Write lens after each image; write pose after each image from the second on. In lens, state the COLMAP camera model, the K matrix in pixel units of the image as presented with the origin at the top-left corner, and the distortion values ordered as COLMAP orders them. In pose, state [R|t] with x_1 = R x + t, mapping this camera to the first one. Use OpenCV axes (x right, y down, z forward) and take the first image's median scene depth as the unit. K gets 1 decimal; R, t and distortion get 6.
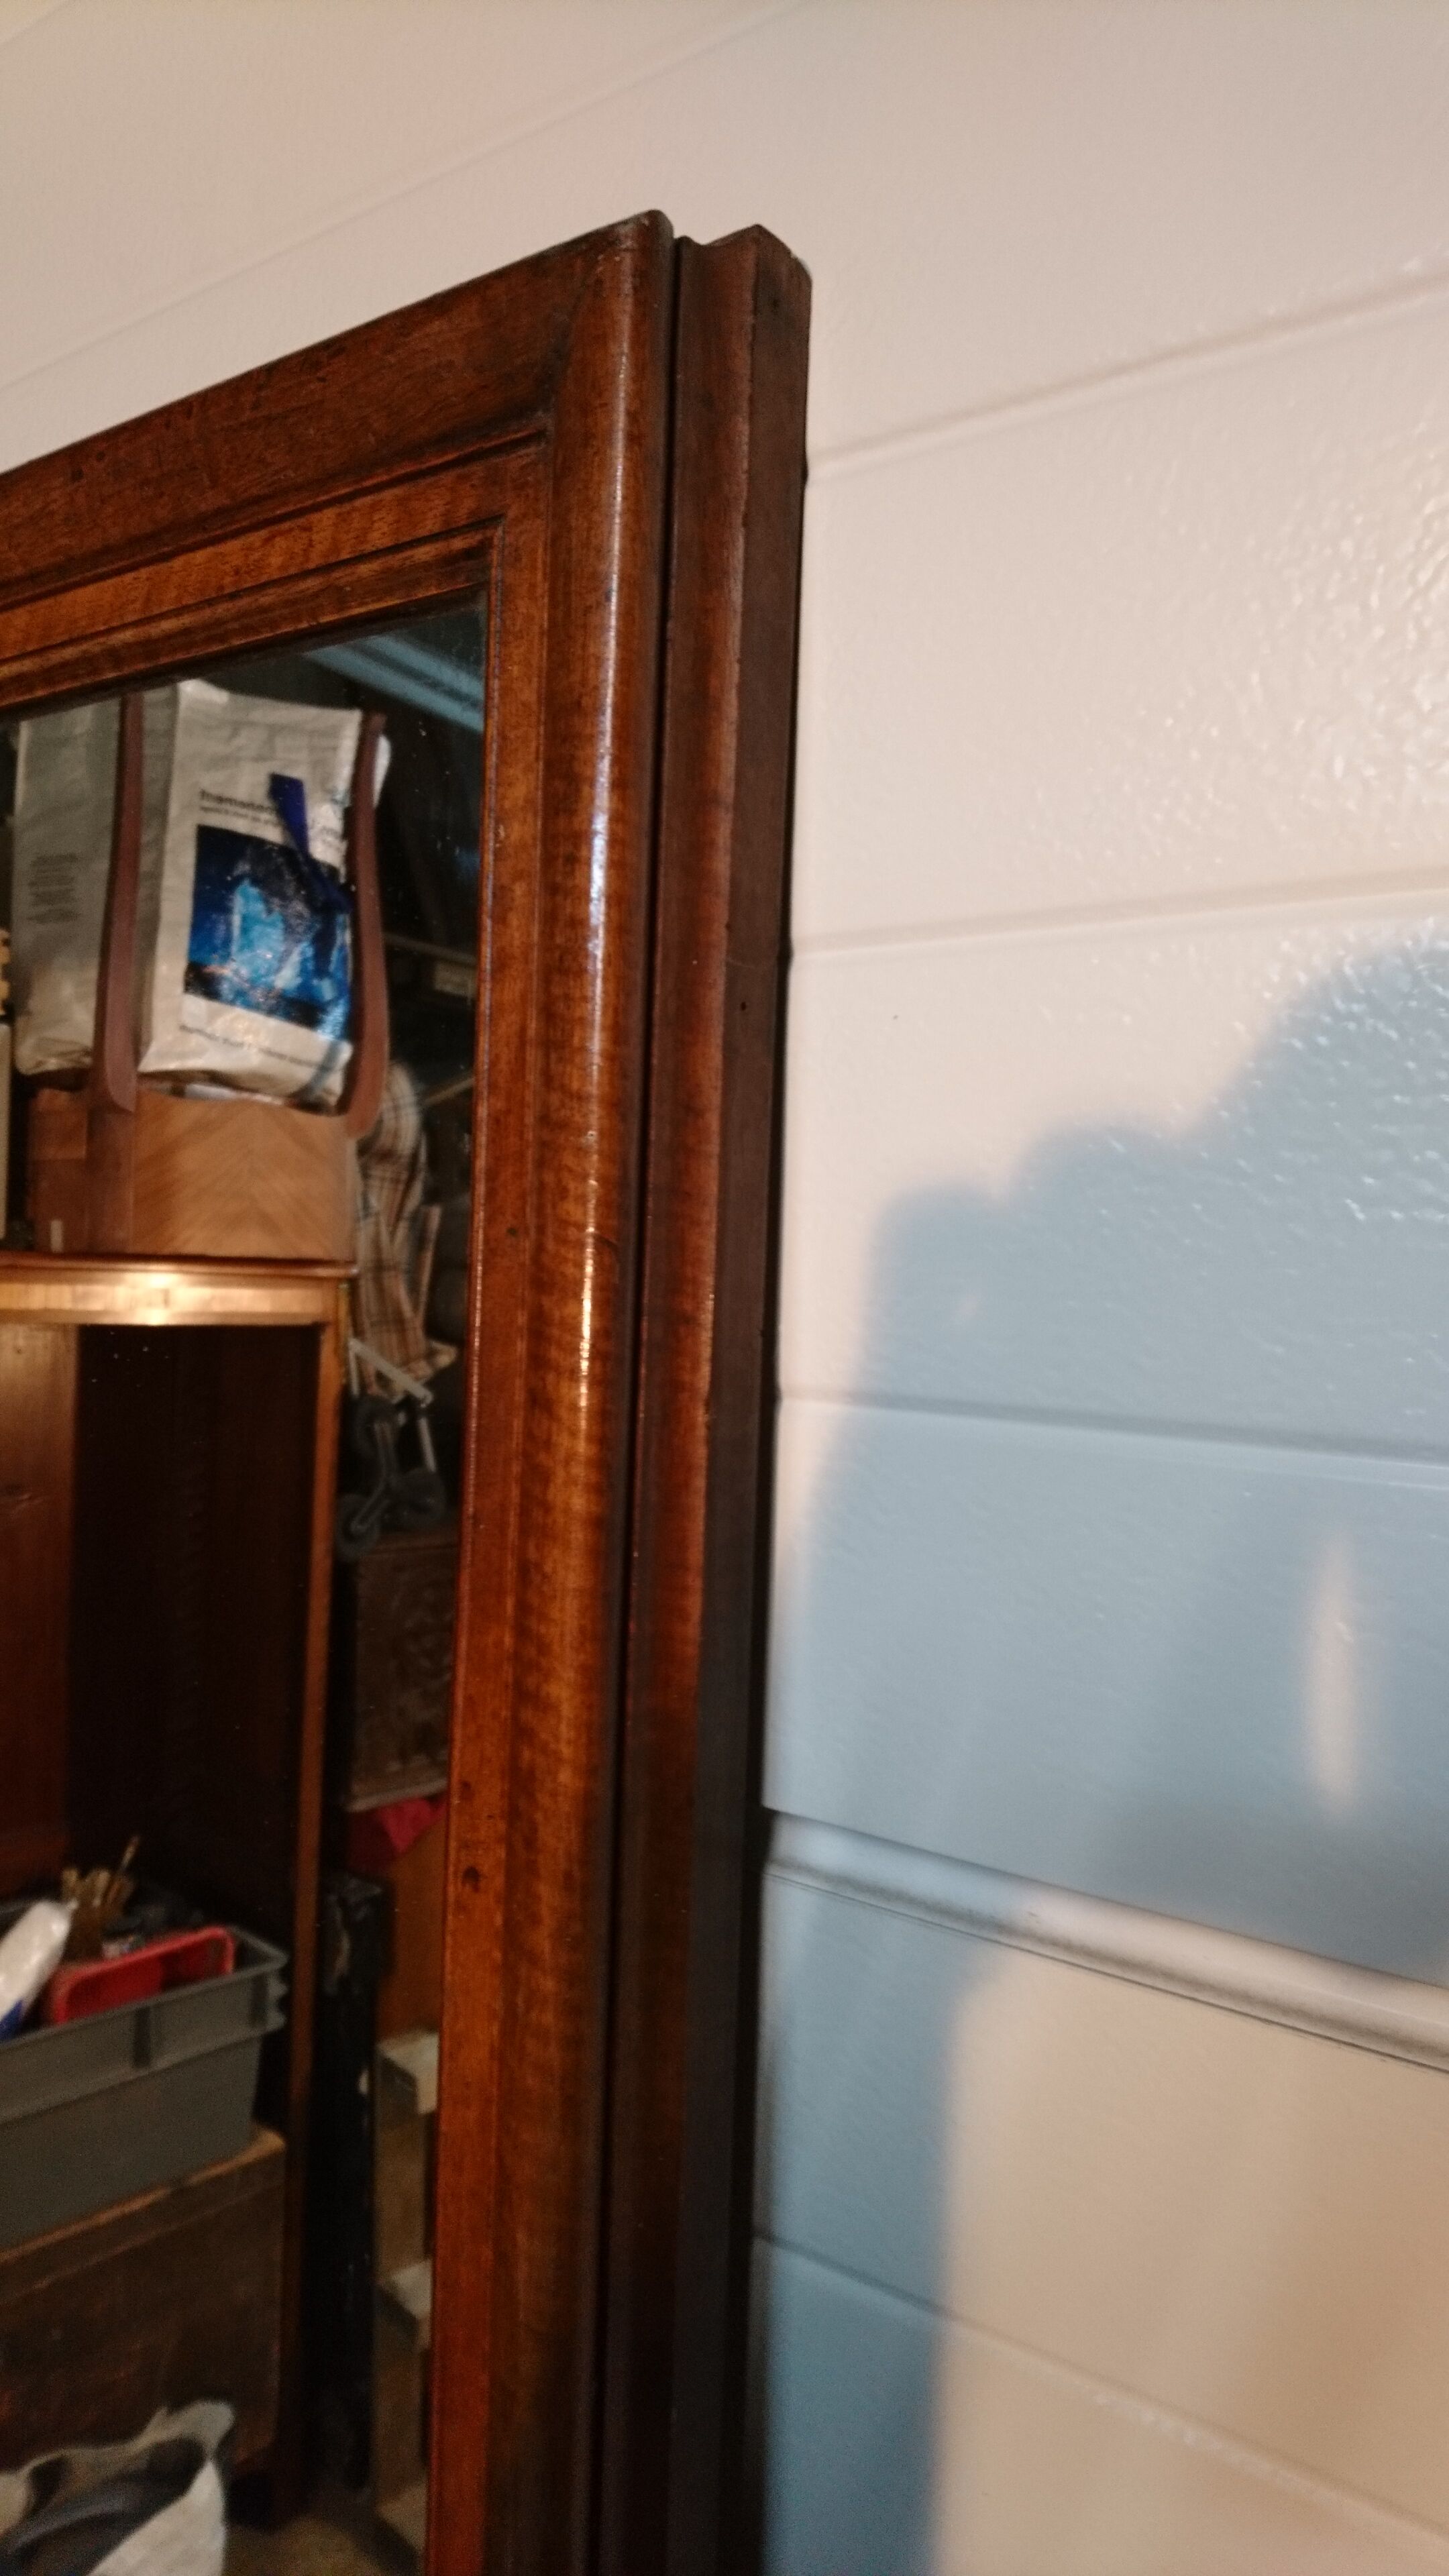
lens RADIAL K [[1588.9, 0, 724.5], [0, 1588.9, 1288.0], [0, 0, 1]] dist [0.032232, -0.043761]
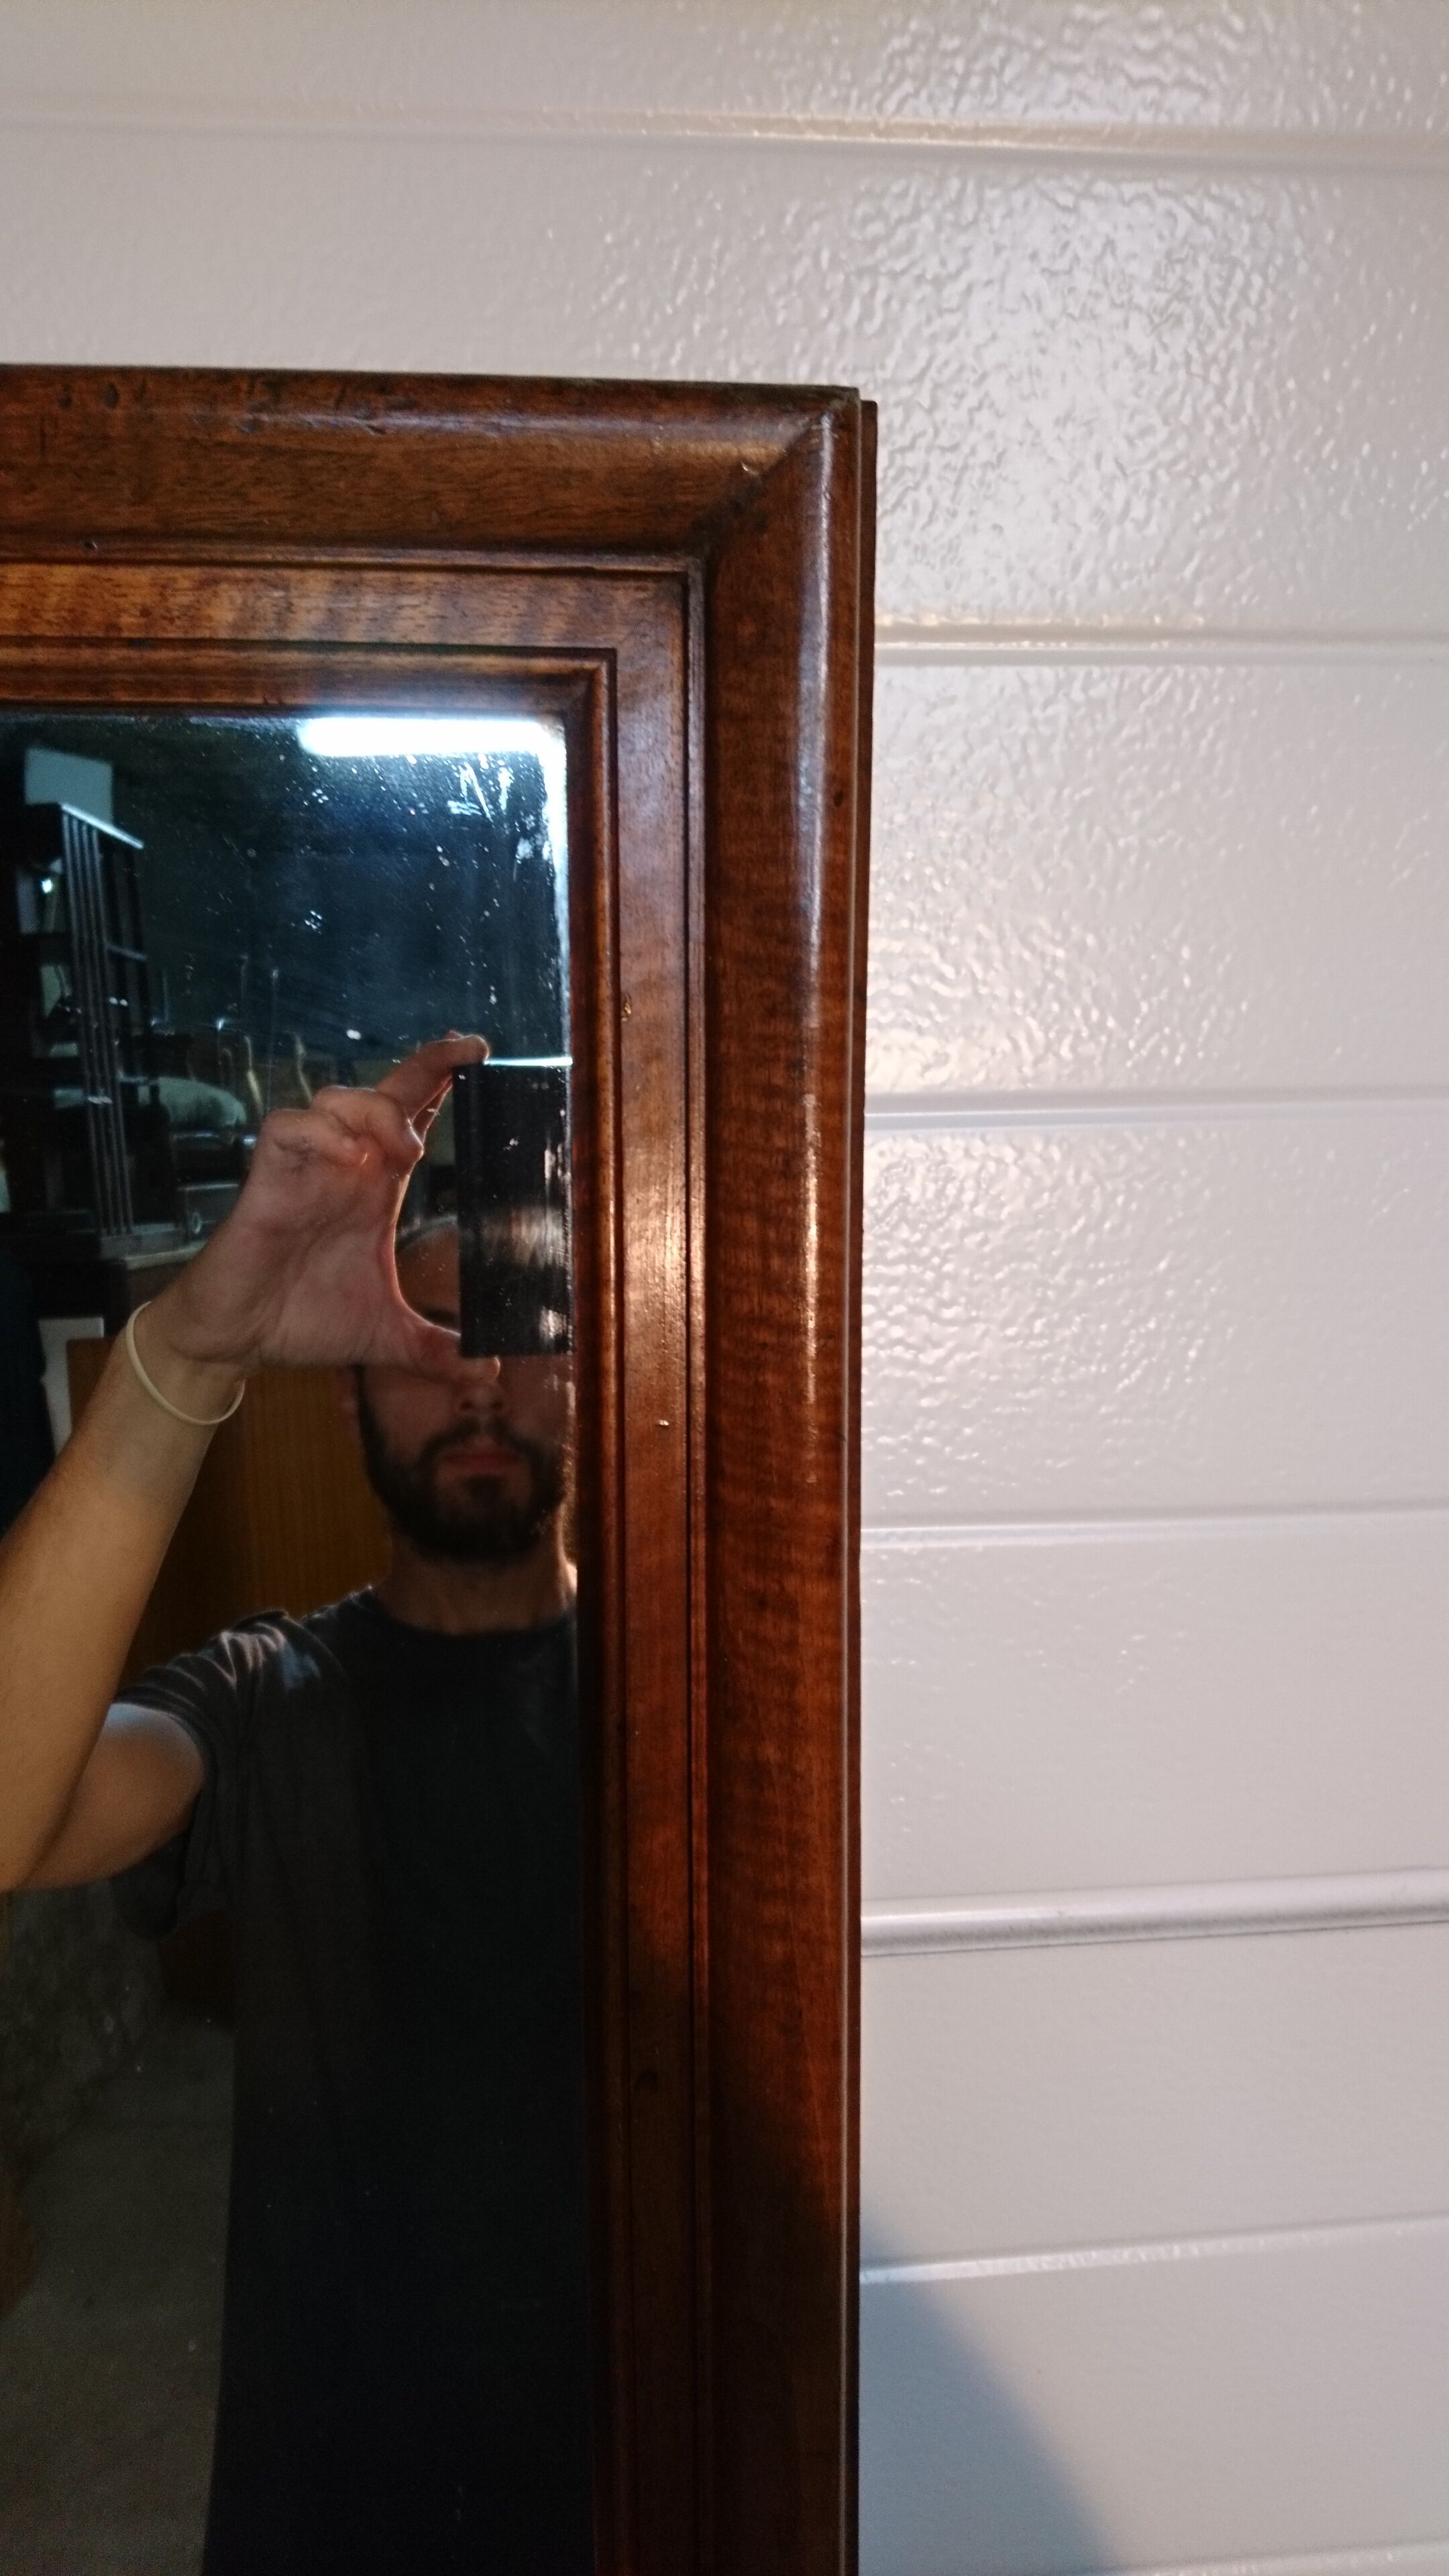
lens RADIAL K [[1588.9, 0, 724.5], [0, 1588.9, 1288.0], [0, 0, 1]] dist [0.032232, -0.043761]
pose [[0.786133, -0.116933, 0.606895, -0.616720], [0.058010, 0.991565, 0.115906, -0.207603], [-0.615329, -0.055912, 0.786285, 0.214957]]
